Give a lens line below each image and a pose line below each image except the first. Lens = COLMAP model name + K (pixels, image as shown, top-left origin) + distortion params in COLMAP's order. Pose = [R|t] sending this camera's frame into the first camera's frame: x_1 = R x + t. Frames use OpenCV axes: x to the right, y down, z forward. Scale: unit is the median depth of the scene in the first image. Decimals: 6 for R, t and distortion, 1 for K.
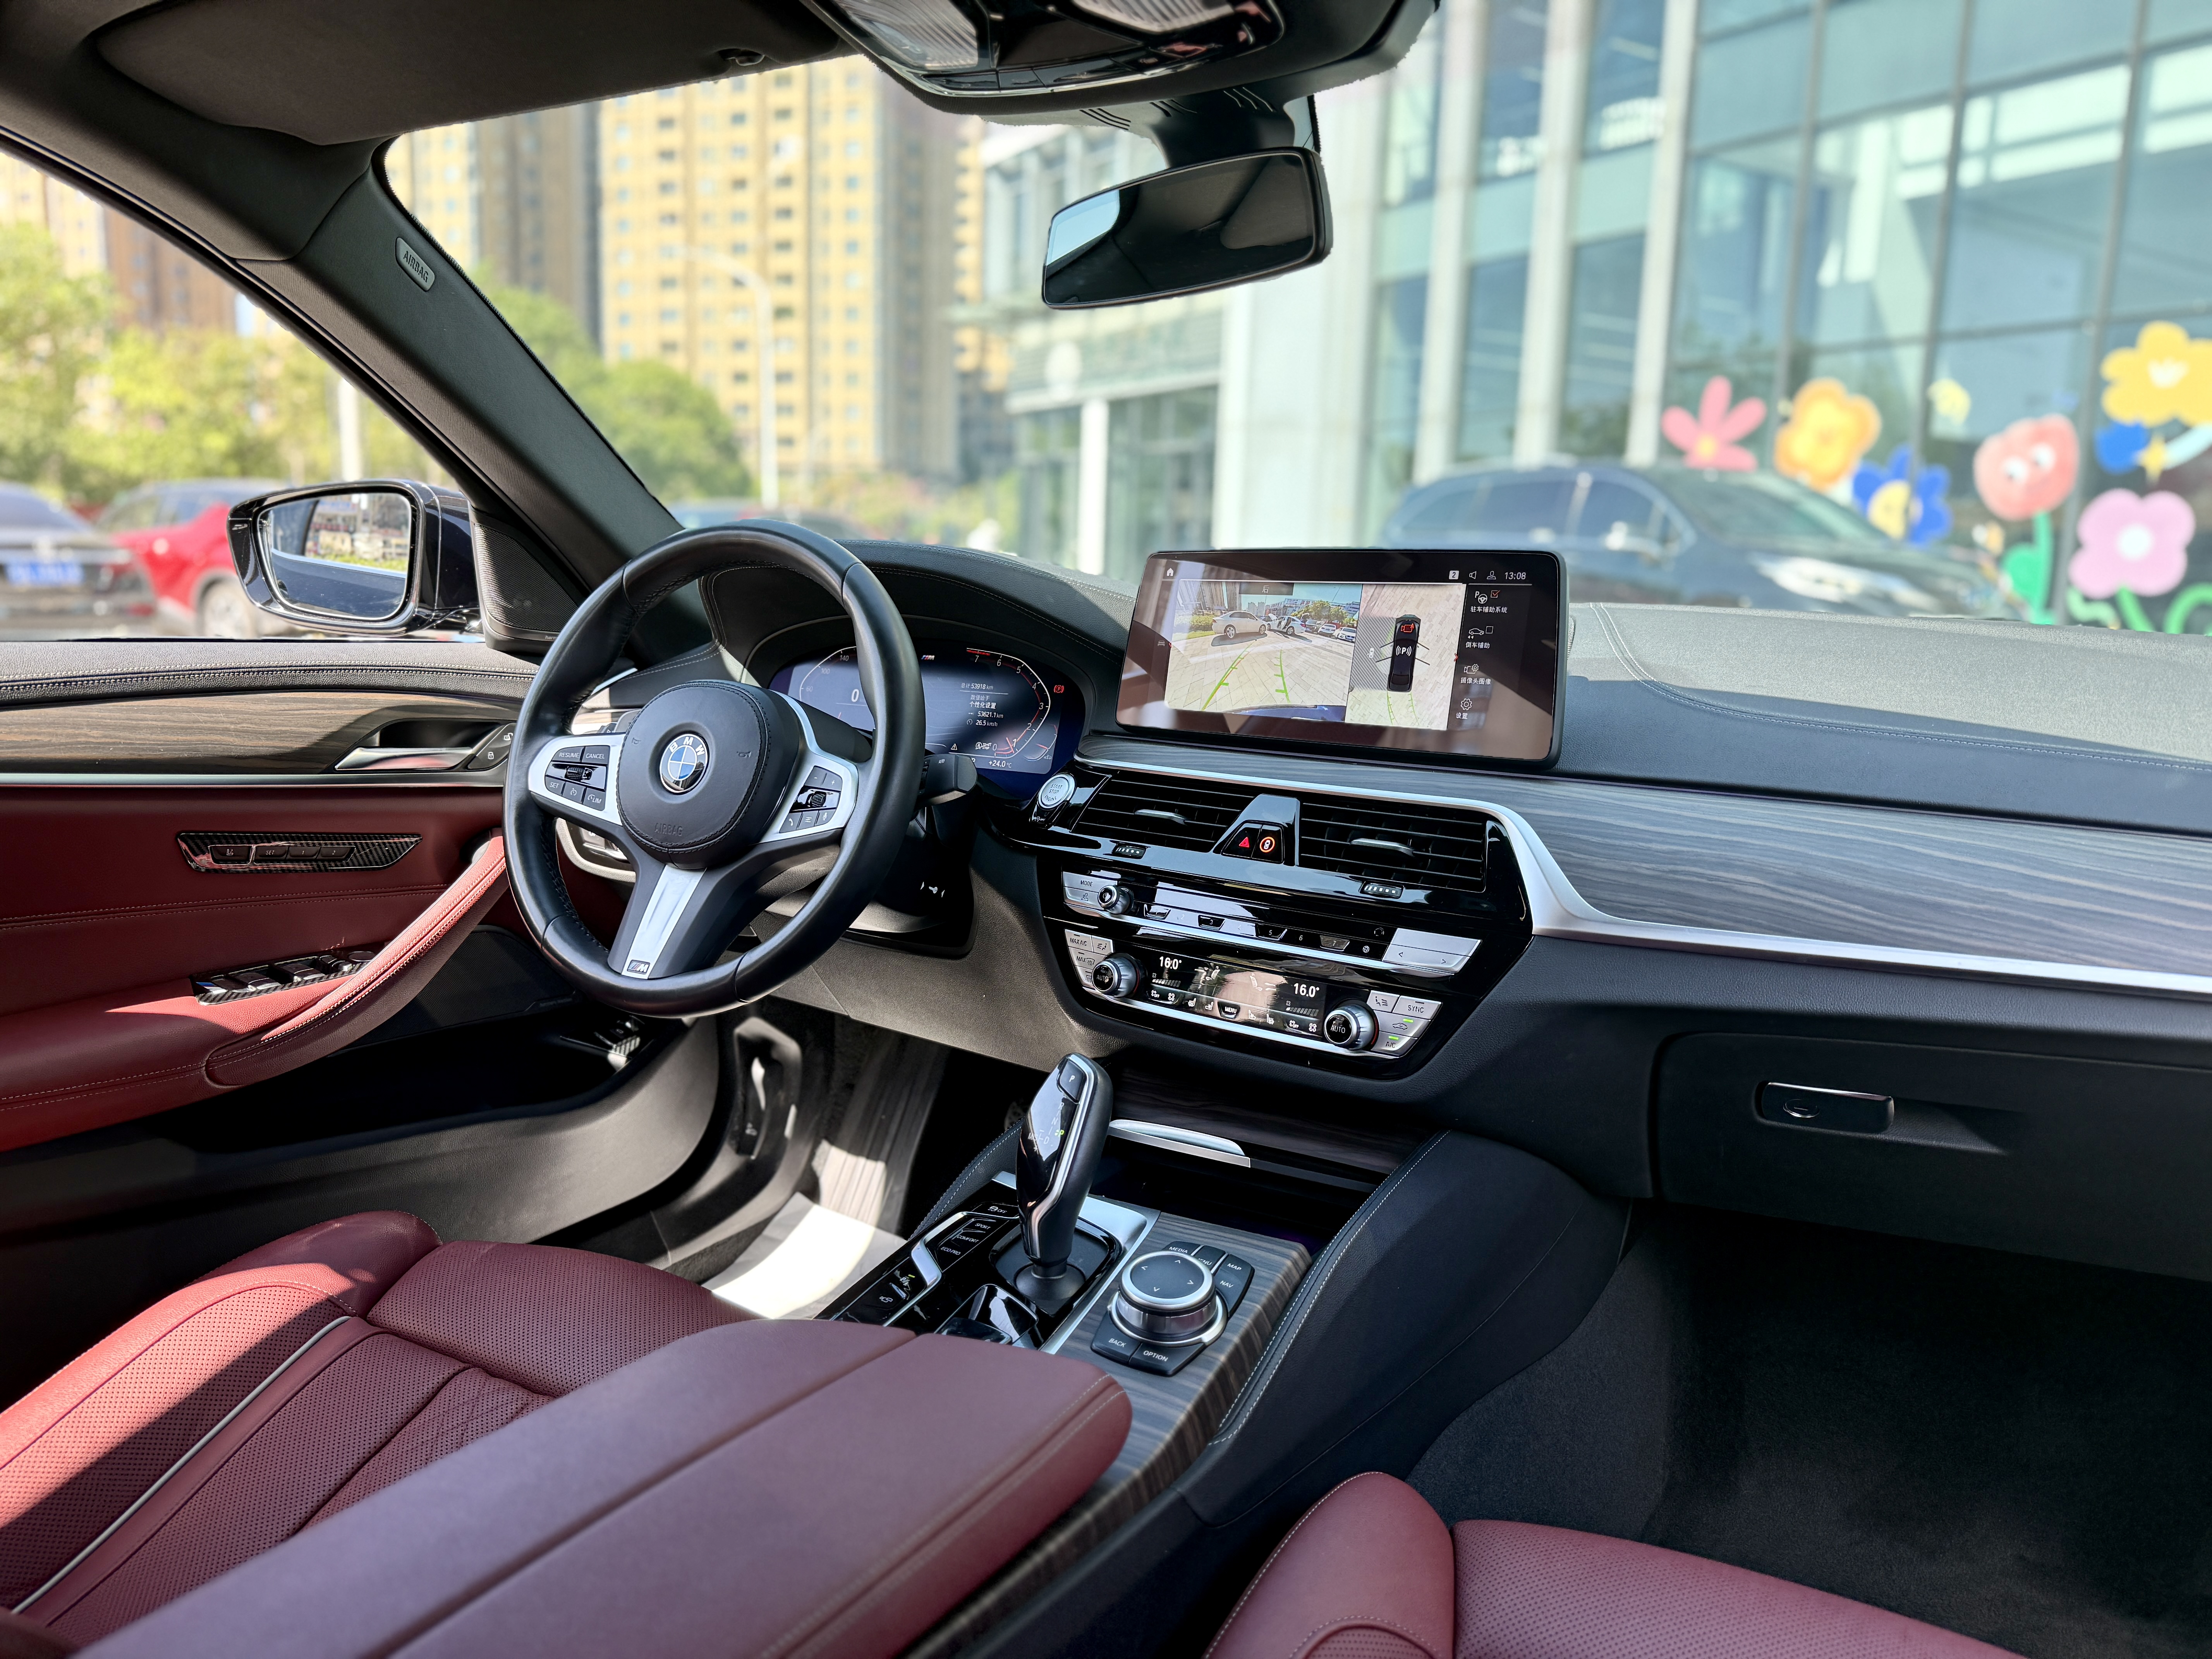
lens RADIAL K [[1560.8, 0, 1117.2], [0, 1560.8, 825.0], [0, 0, 1]] dist [0.045730, -0.063662]
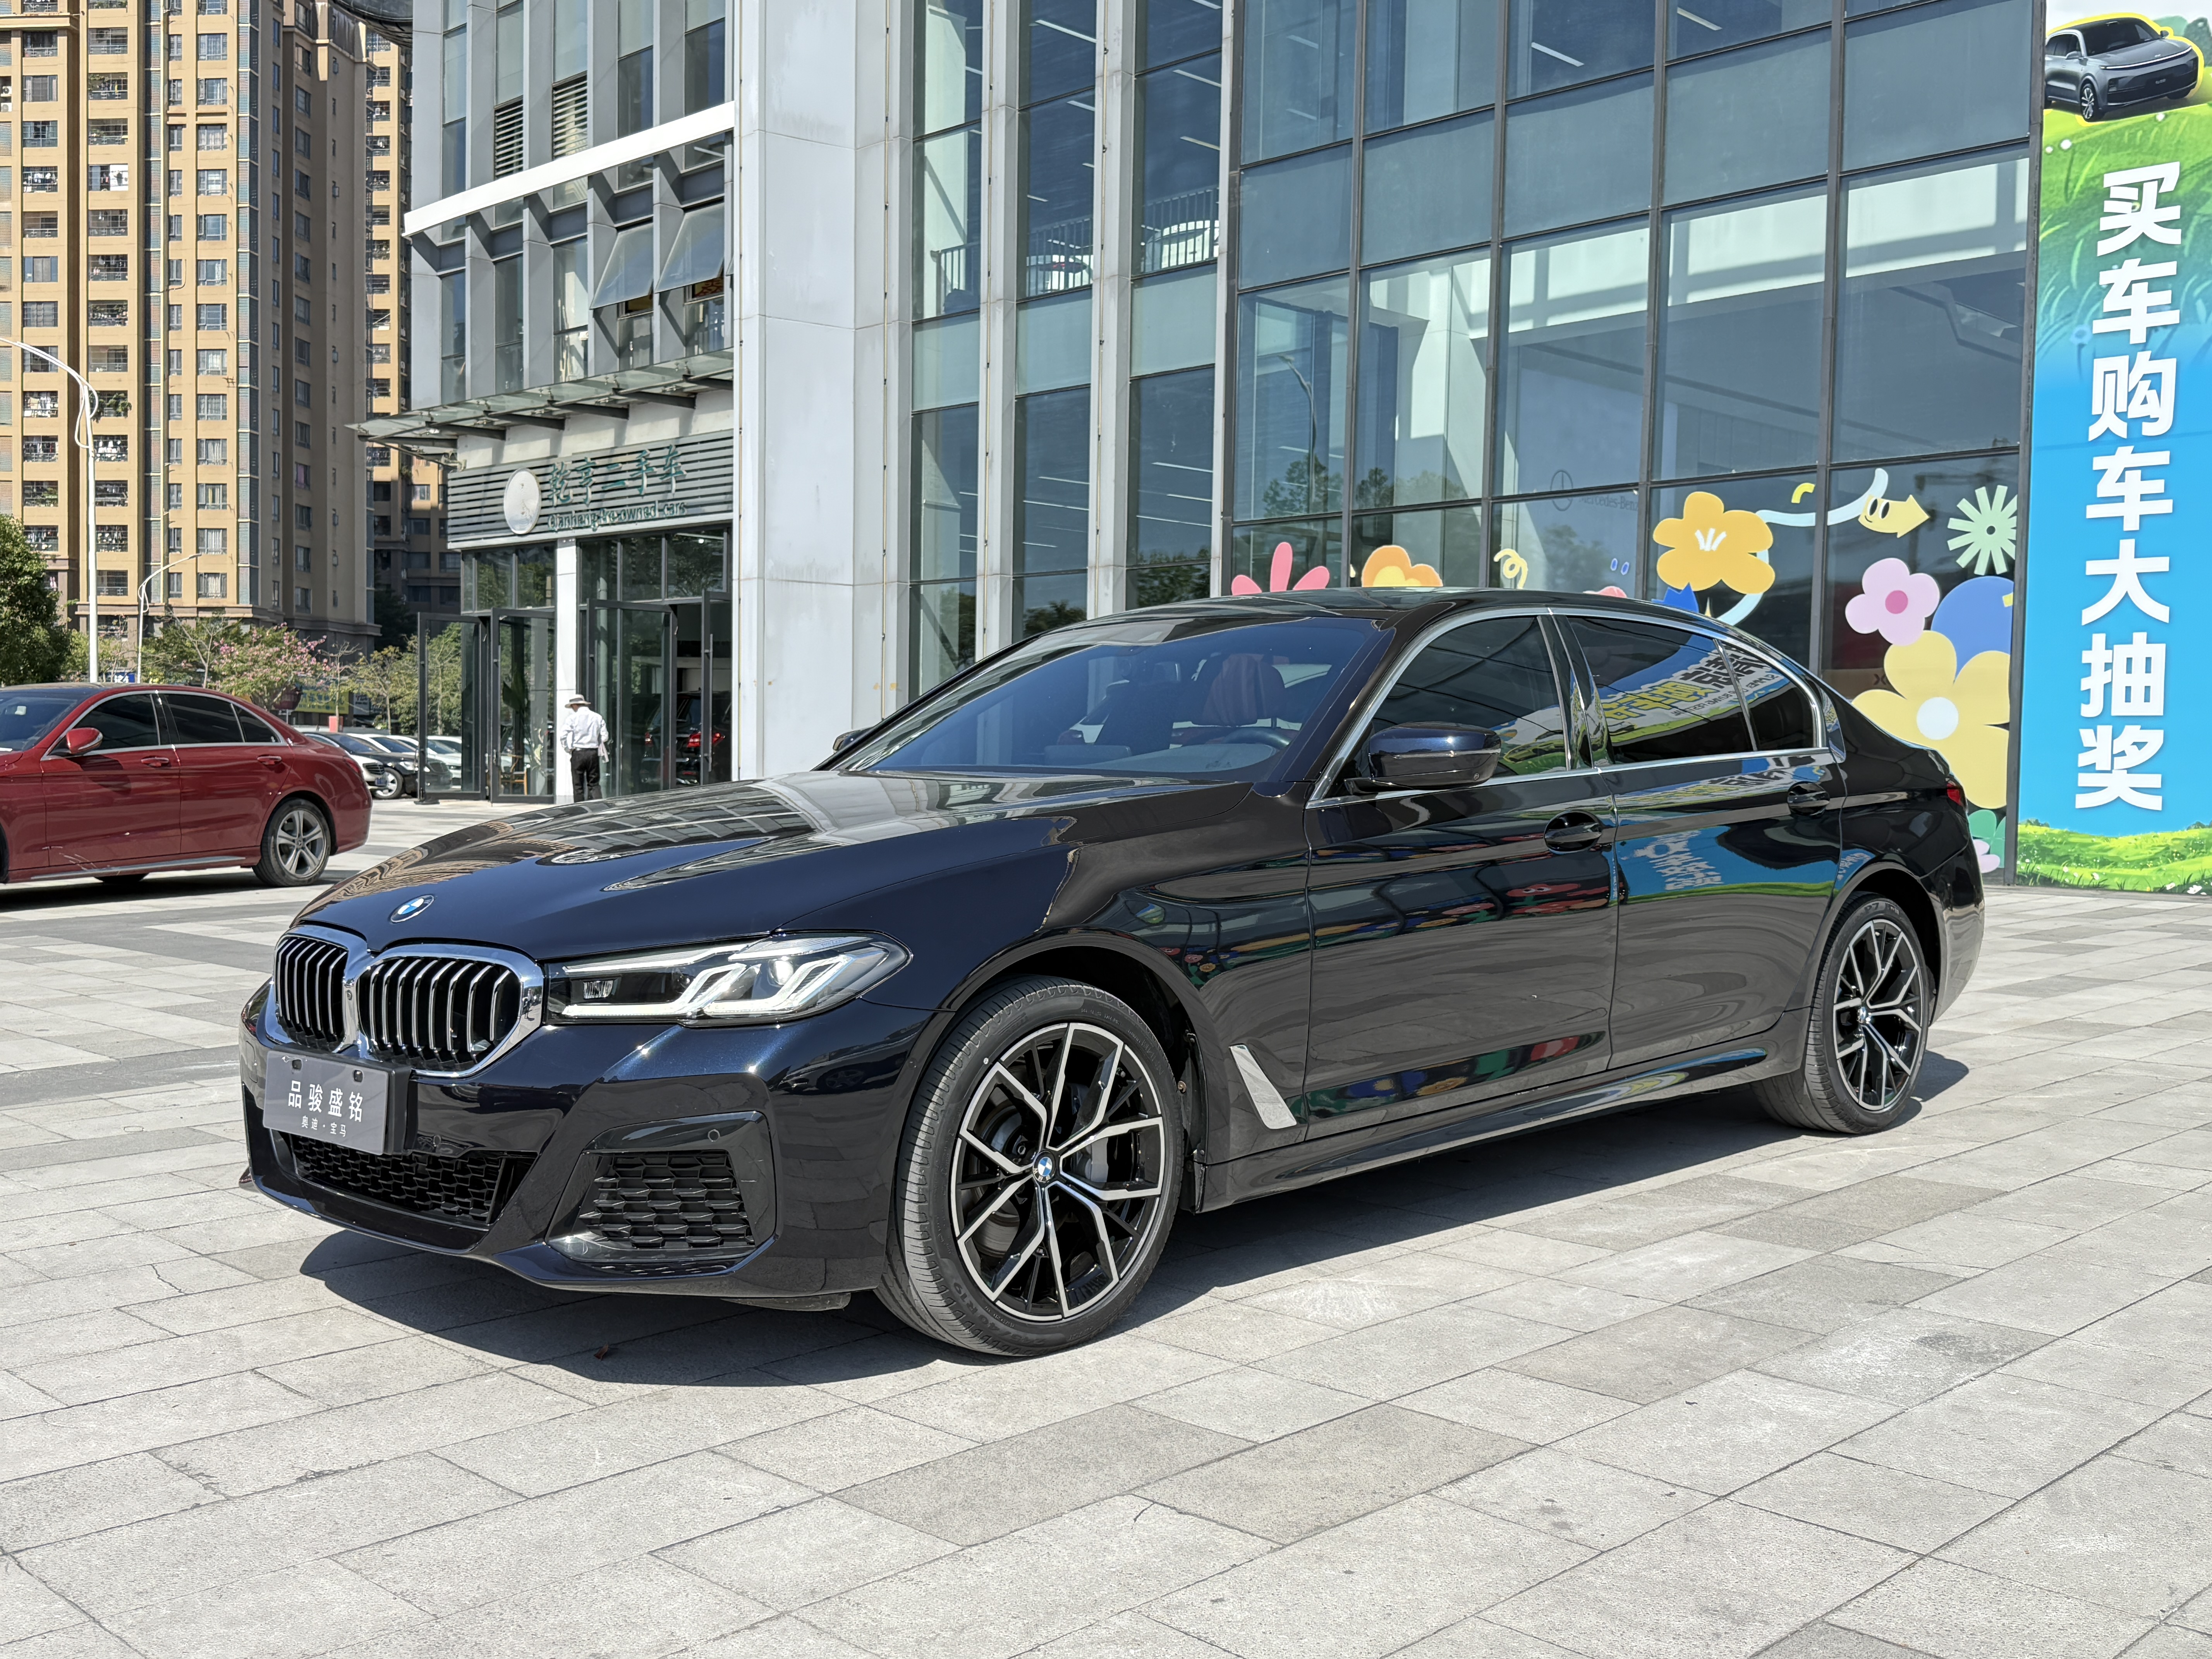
lens RADIAL K [[2203.5, 0, 1097.8], [0, 2203.5, 816.7], [0, 0, 1]] dist [0.034695, 0.000000]
pose [[0.976783, -0.025354, 0.212725, 0.156609], [0.053140, 0.990614, -0.125938, 0.243162], [-0.207535, 0.134319, 0.968962, -1.815049]]
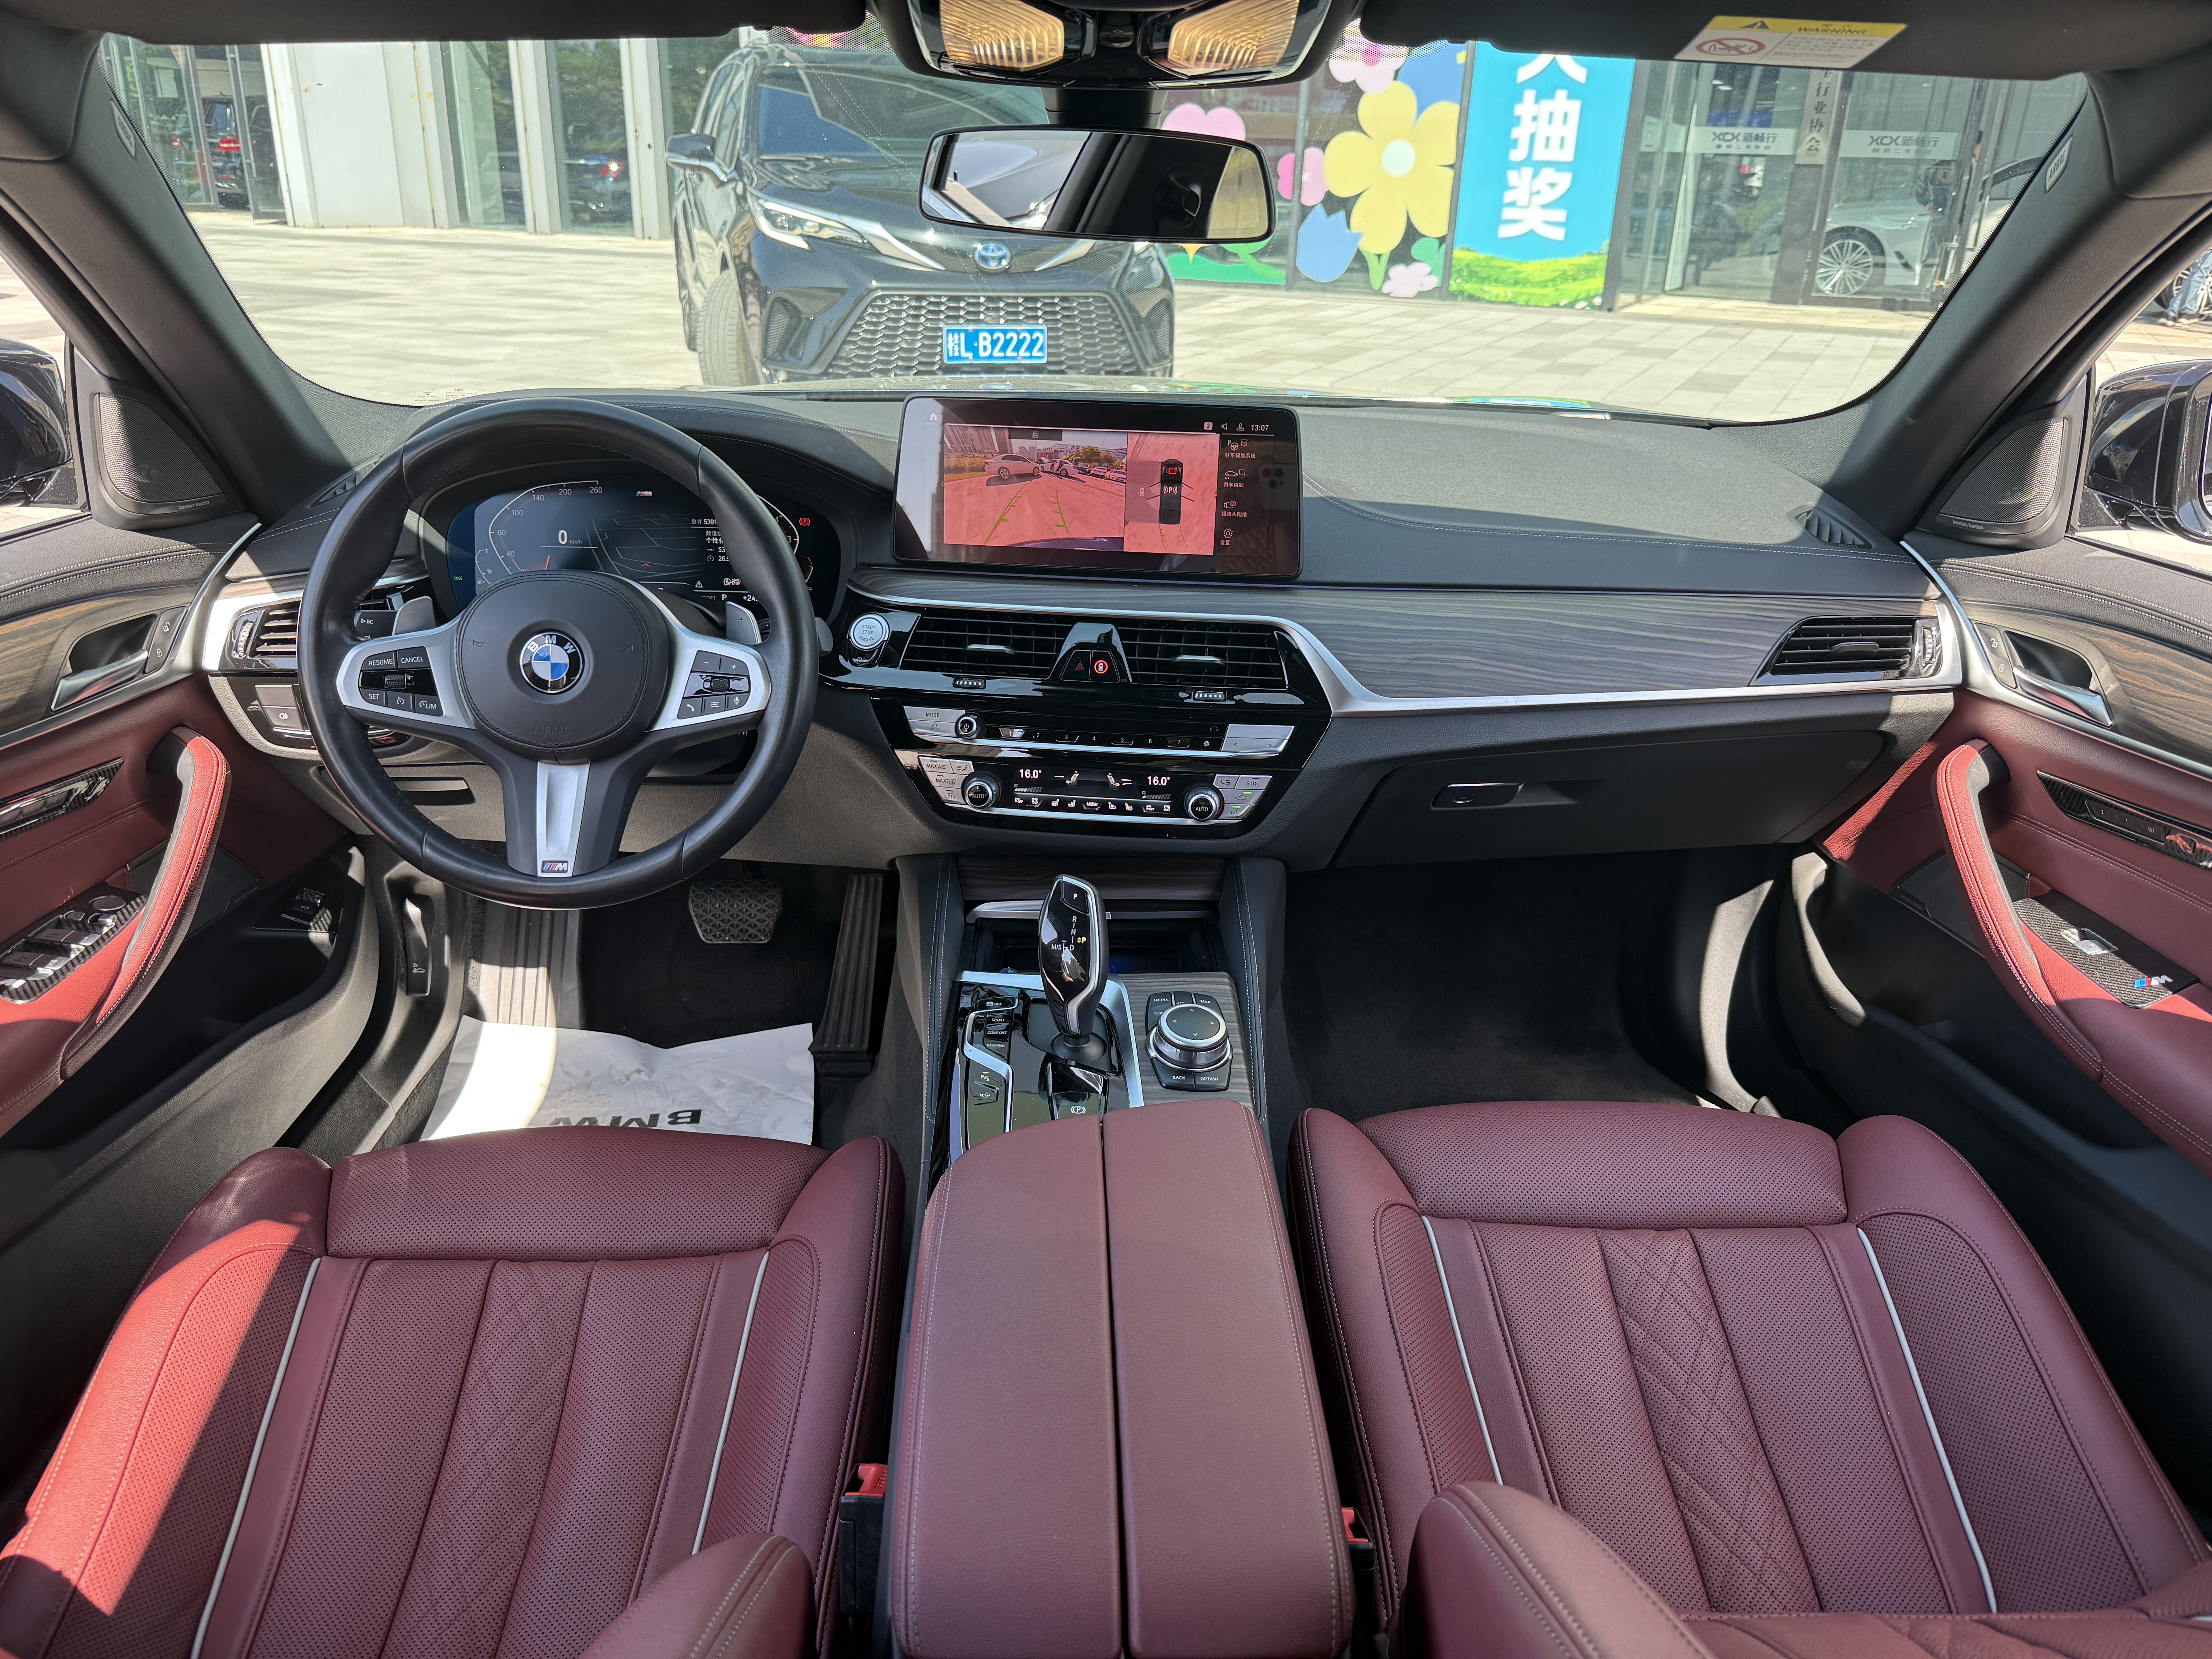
lens RADIAL K [[1560.8, 0, 1109.2], [0, 1560.8, 820.2], [0, 0, 1]] dist [0.045730, -0.063662]
pose [[0.858534, -0.198273, 0.472870, -0.388167], [0.079490, 0.962529, 0.259266, -0.145983], [-0.506557, -0.185000, 0.842125, -0.043065]]
